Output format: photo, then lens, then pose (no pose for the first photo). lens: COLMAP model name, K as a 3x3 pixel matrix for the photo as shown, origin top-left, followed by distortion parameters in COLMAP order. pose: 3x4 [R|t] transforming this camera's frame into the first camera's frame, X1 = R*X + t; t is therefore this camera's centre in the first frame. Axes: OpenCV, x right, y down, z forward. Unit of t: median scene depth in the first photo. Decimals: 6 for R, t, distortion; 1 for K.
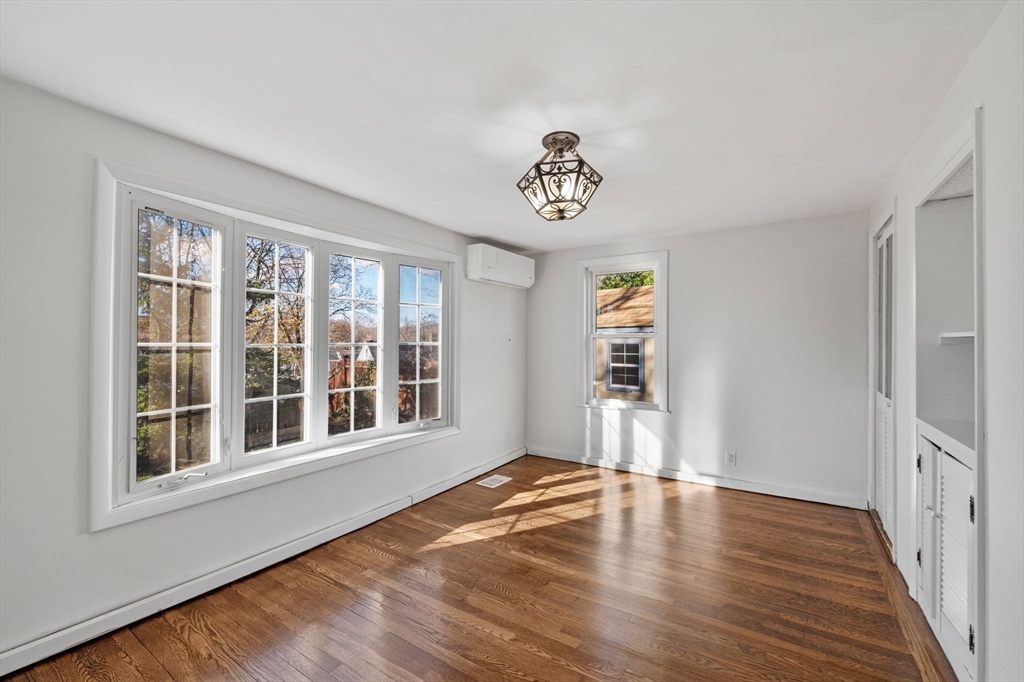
lens RADIAL K [[417.2, 0, 515.5], [0, 417.2, 336.1], [0, 0, 1]] dist [-0.002879, -0.001362]
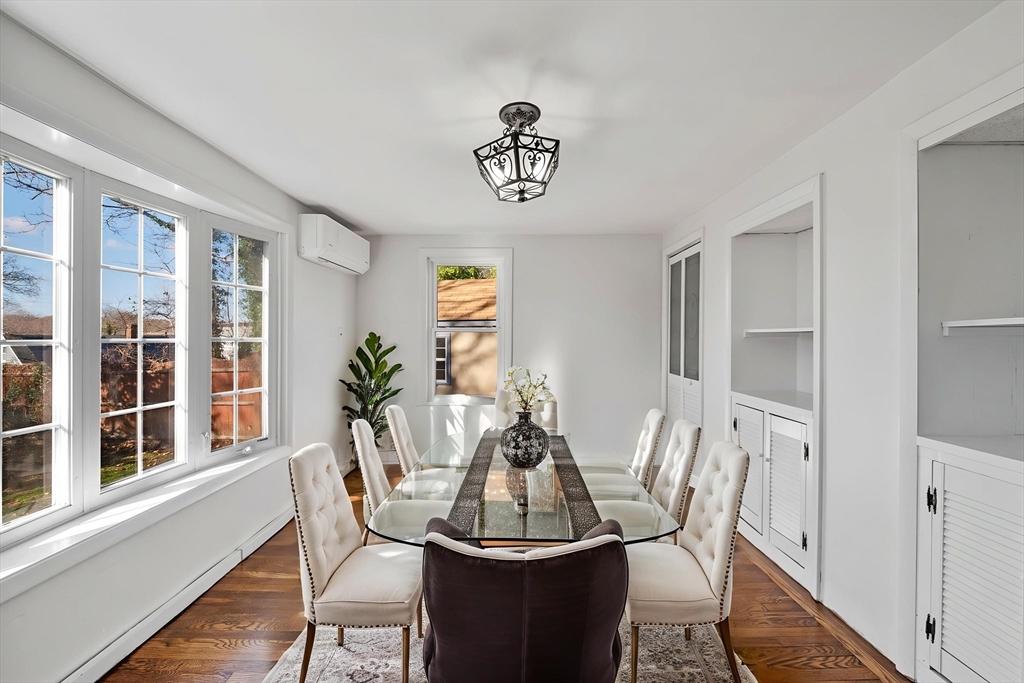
lens RADIAL K [[416.7, 0, 508.3], [0, 416.7, 334.7], [0, 0, 1]] dist [-0.012590, -0.000375]
pose [[0.847116, 0.000473, 0.531408, -0.258706], [-0.006175, 0.999941, 0.008954, 0.001984], [-0.531372, -0.010866, 0.847069, 0.161083]]
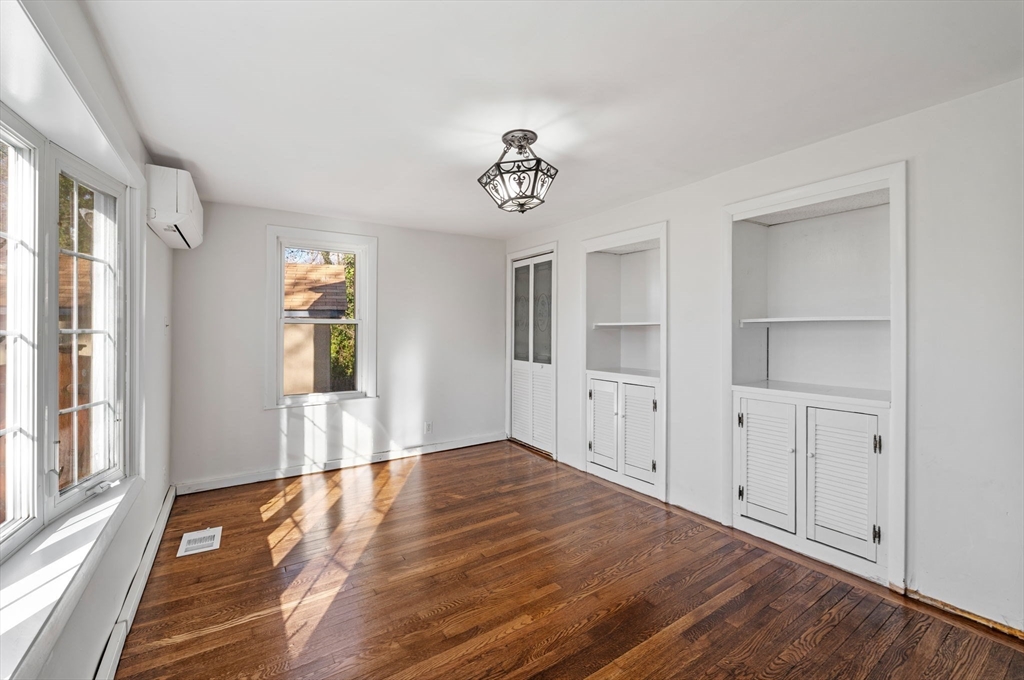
lens RADIAL K [[425.4, 0, 504.6], [0, 425.4, 329.7], [0, 0, 1]] dist [-0.003418, -0.000852]
pose [[0.417492, -0.002769, 0.908676, -0.581862], [-0.011128, 0.999905, 0.008160, 0.007360], [-0.908612, -0.013519, 0.417421, 0.377173]]
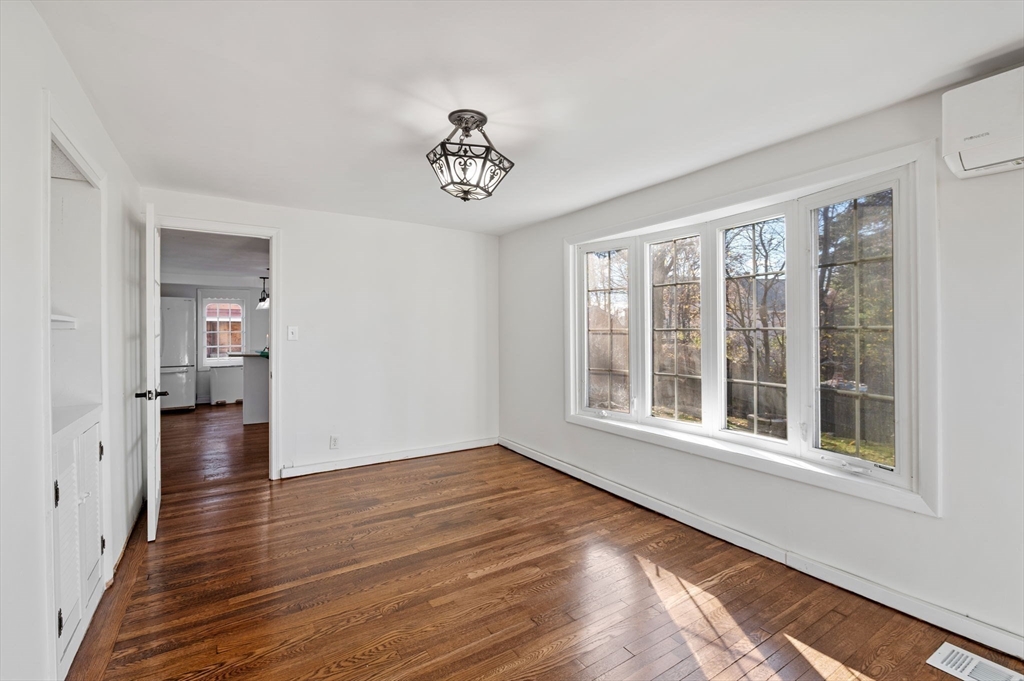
lens RADIAL K [[450.7, 0, 507.1], [0, 450.7, 332.5], [0, 0, 1]] dist [-0.002271, -0.000307]
pose [[-0.417803, 0.002684, -0.908534, 0.660362], [0.018973, 0.999803, -0.005771, 0.024463], [0.908340, -0.019649, -0.417772, 0.983181]]
